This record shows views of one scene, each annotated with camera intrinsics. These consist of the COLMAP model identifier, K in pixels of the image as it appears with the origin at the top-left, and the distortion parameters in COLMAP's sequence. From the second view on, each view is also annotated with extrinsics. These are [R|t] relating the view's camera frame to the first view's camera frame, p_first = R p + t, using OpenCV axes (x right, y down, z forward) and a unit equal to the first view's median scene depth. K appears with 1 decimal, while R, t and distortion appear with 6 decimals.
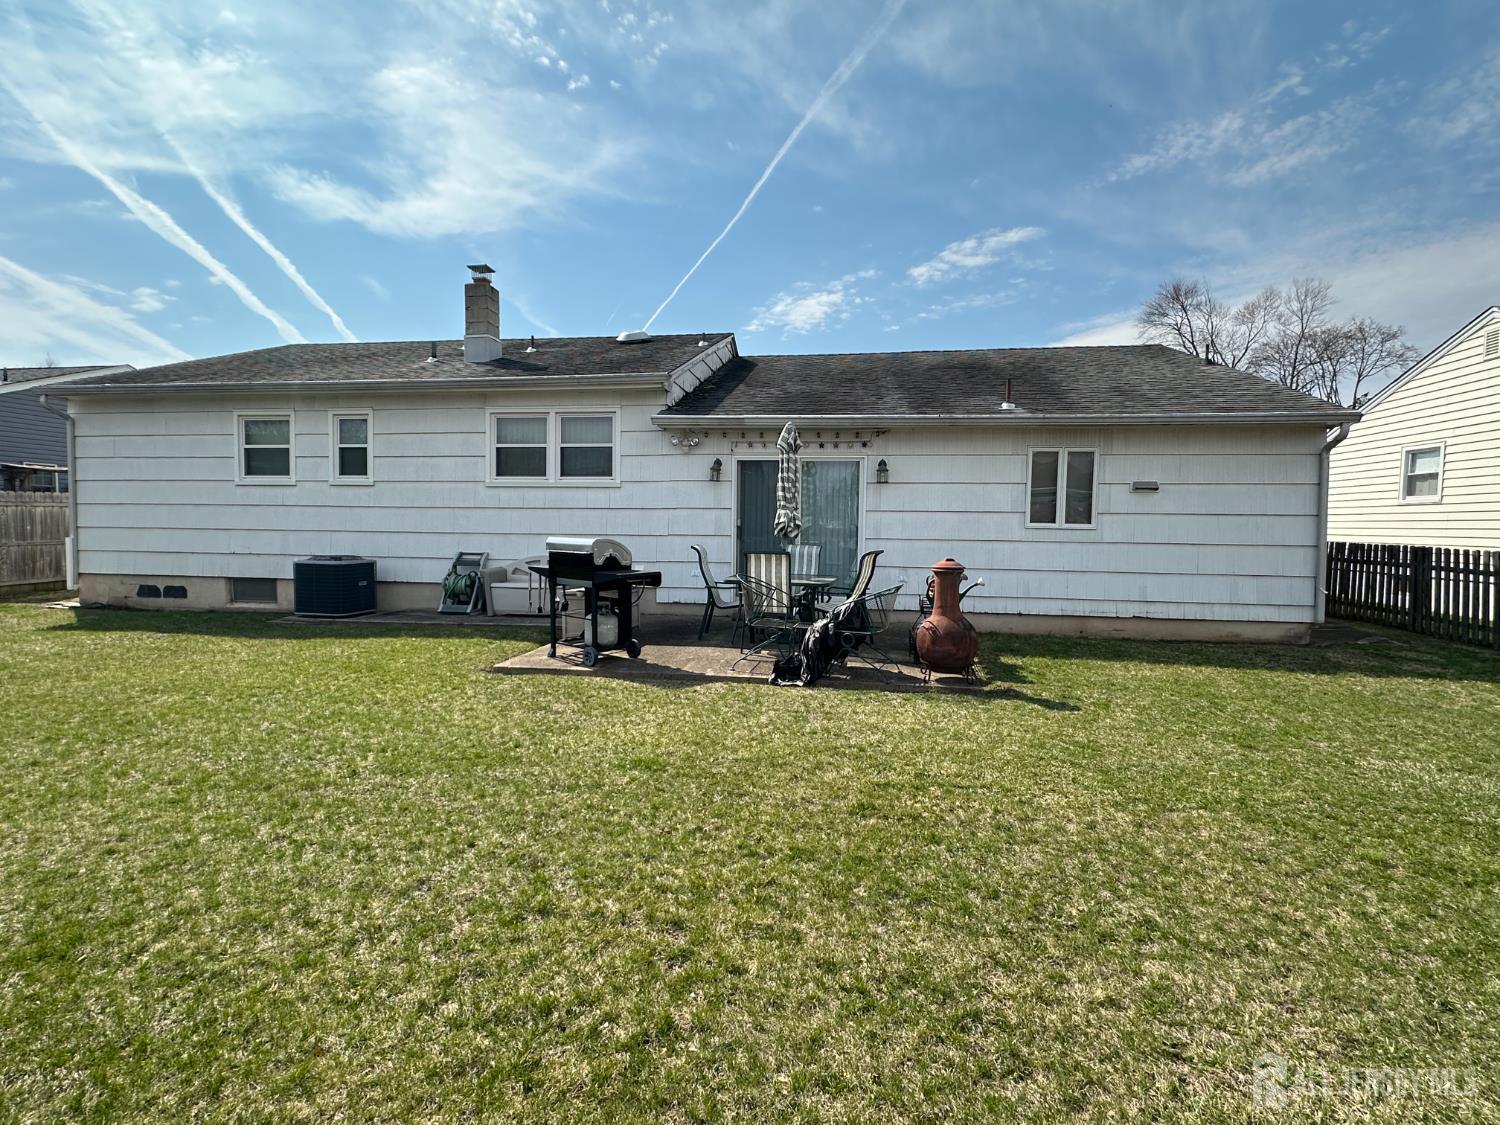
lens RADIAL K [[690.3, 0, 750.0], [0, 690.3, 562.5], [0, 0, 1]] dist [0.000432, 0.000157]
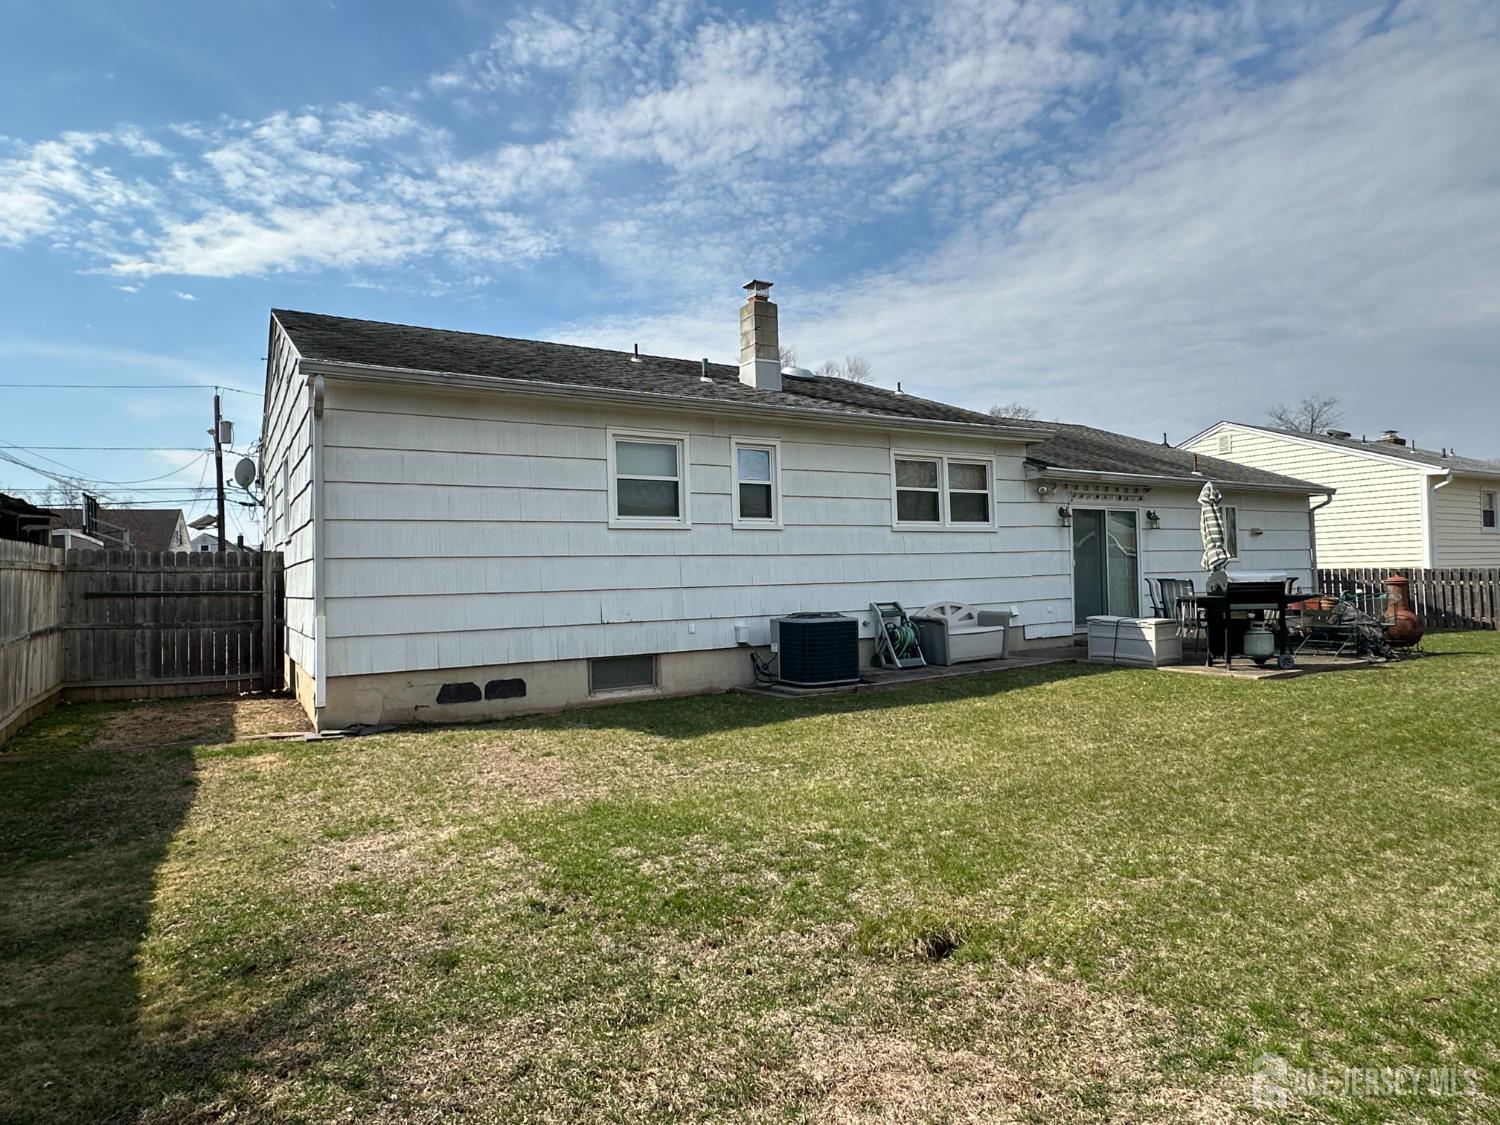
lens RADIAL K [[870.0, 0, 750.0], [0, 870.0, 562.5], [0, 0, 1]] dist [0.000044, 0.000018]
pose [[0.764711, -0.023084, 0.643960, -1.370926], [0.068245, 0.996639, -0.045315, -0.028066], [-0.640750, 0.078600, 0.763716, 0.230849]]
